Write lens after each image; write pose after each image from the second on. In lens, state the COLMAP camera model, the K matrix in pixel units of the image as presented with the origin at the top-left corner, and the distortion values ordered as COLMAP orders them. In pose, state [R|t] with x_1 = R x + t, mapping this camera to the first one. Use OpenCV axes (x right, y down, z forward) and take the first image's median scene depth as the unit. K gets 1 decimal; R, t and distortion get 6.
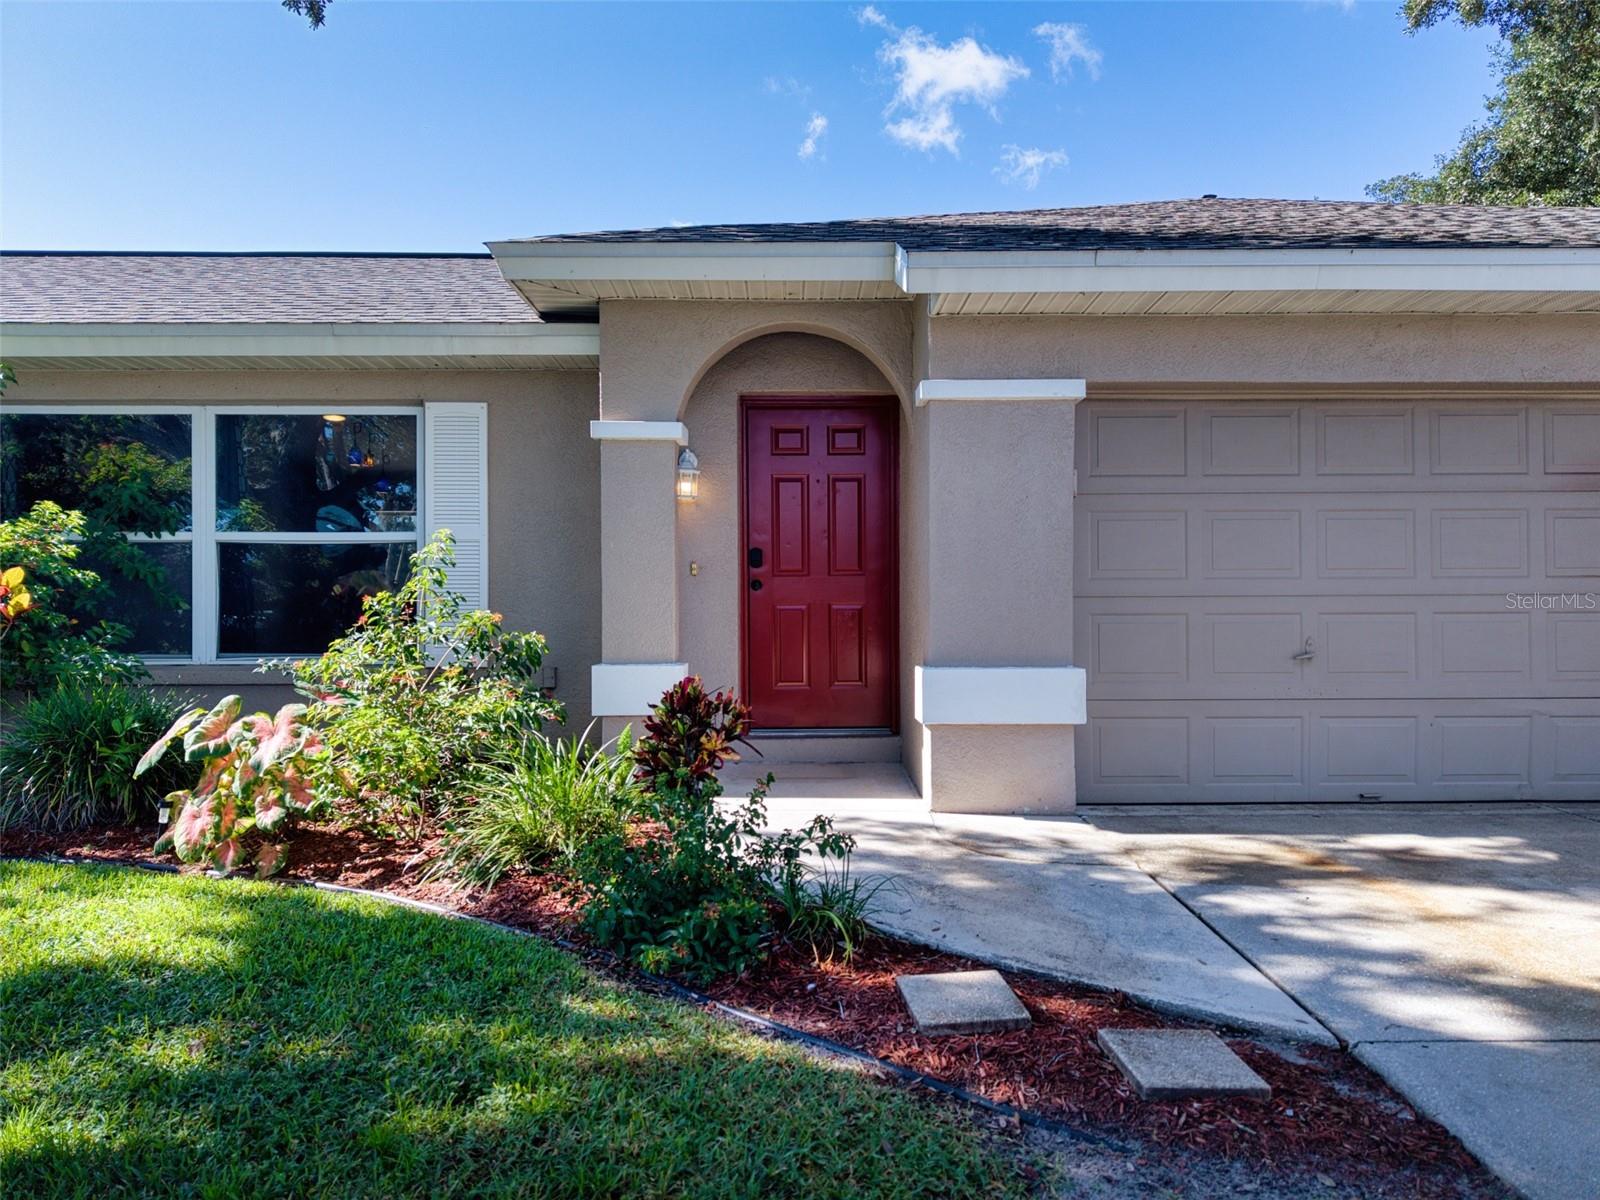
lens RADIAL K [[1077.0, 0, 800.0], [0, 1077.0, 600.0], [0, 0, 1]] dist [0.027345, -0.000730]
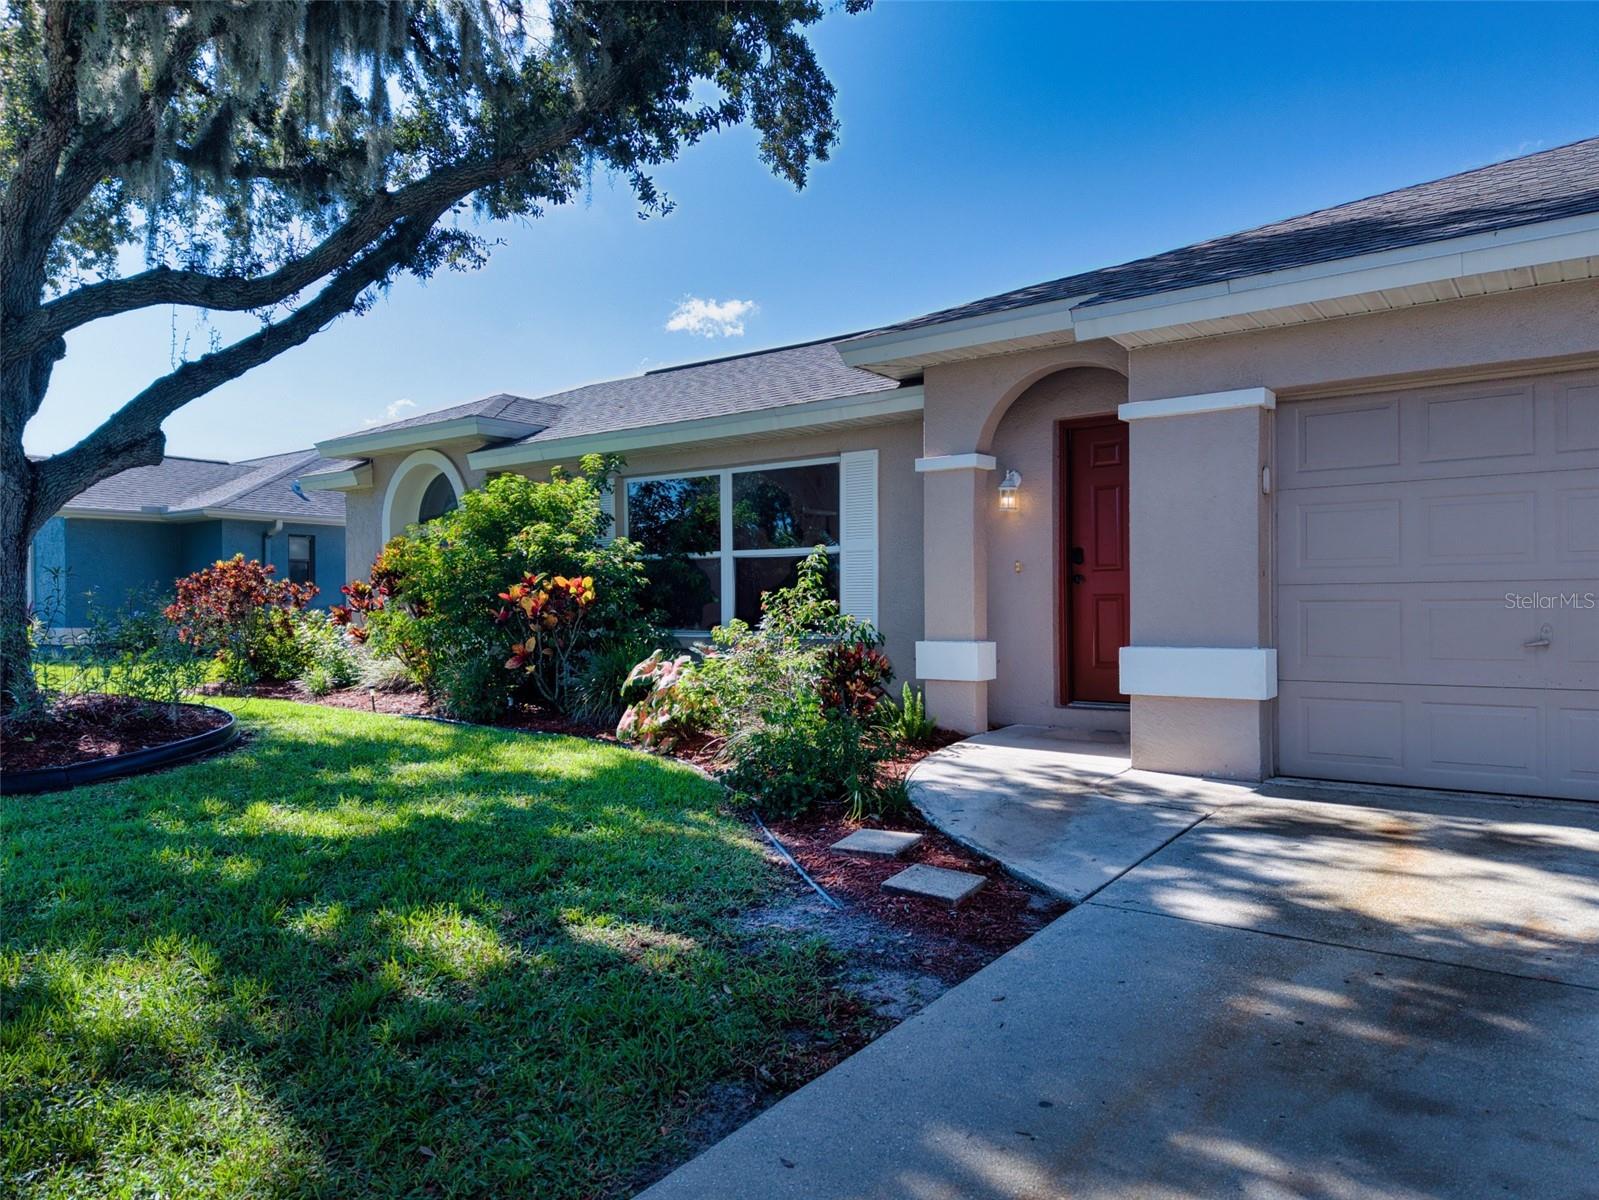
lens RADIAL K [[1093.6, 0, 799.5], [0, 1093.6, 600.0], [0, 0, 1]] dist [0.002427, 0.000438]
pose [[0.783016, -0.006243, -0.621970, 0.557551], [0.005974, 0.999979, -0.002516, 0.012001], [0.621972, -0.001745, 0.783037, -0.160426]]
